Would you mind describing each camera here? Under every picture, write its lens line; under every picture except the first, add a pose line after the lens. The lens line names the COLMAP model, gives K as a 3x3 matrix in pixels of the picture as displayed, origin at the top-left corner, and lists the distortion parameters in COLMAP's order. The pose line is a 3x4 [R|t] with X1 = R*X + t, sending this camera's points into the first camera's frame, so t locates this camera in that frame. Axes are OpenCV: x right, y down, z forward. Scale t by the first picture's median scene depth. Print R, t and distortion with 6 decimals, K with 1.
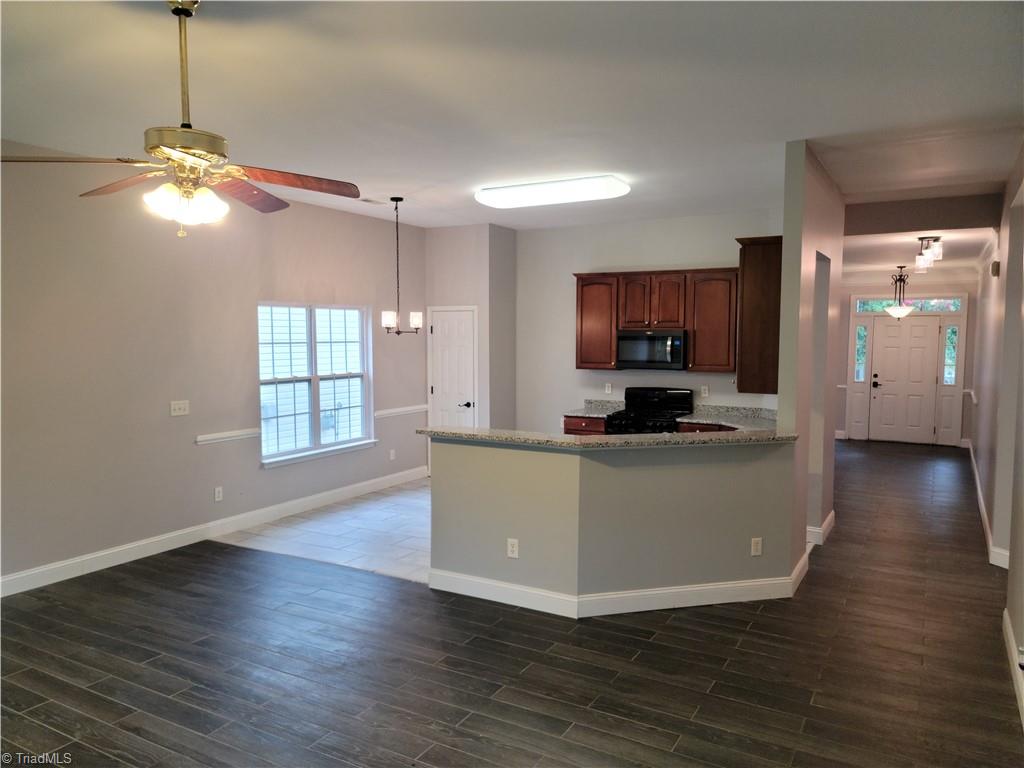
lens RADIAL K [[742.1, 0, 512.0], [0, 742.1, 384.0], [0, 0, 1]] dist [0.047196, -0.001223]
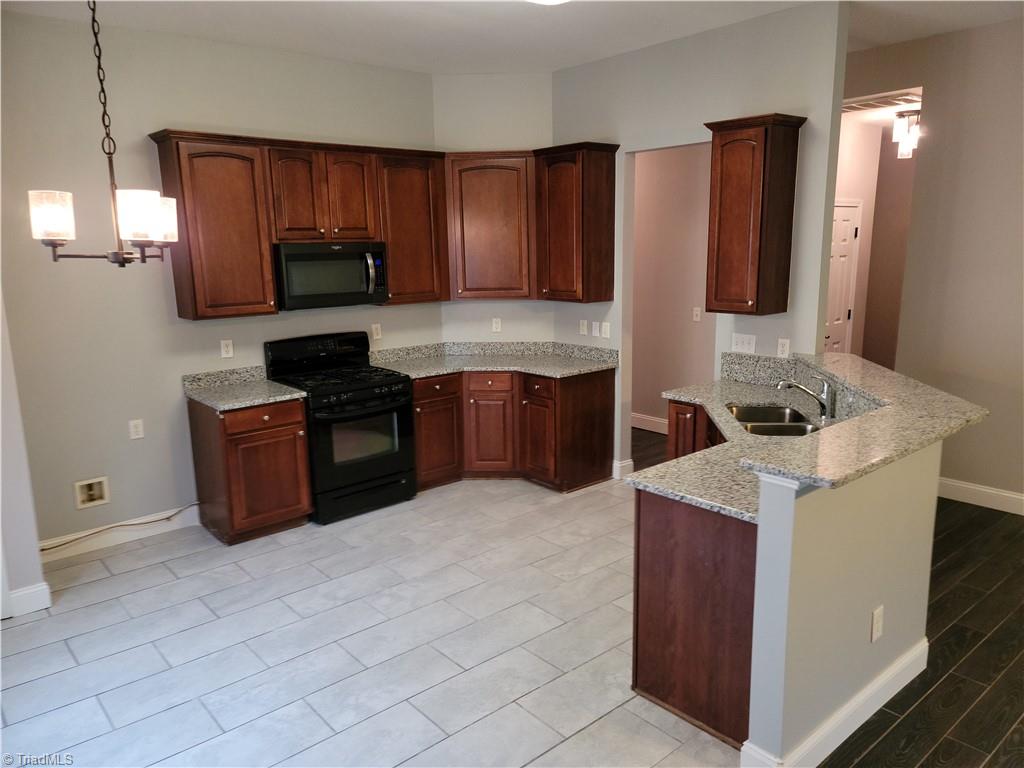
lens RADIAL K [[742.1, 0, 512.0], [0, 742.1, 384.0], [0, 0, 1]] dist [0.047196, -0.001223]
pose [[0.323426, -0.188432, 0.927302, -0.360597], [0.083102, 0.981842, 0.170531, -0.050540], [-0.942597, 0.021907, 0.333212, 0.654320]]
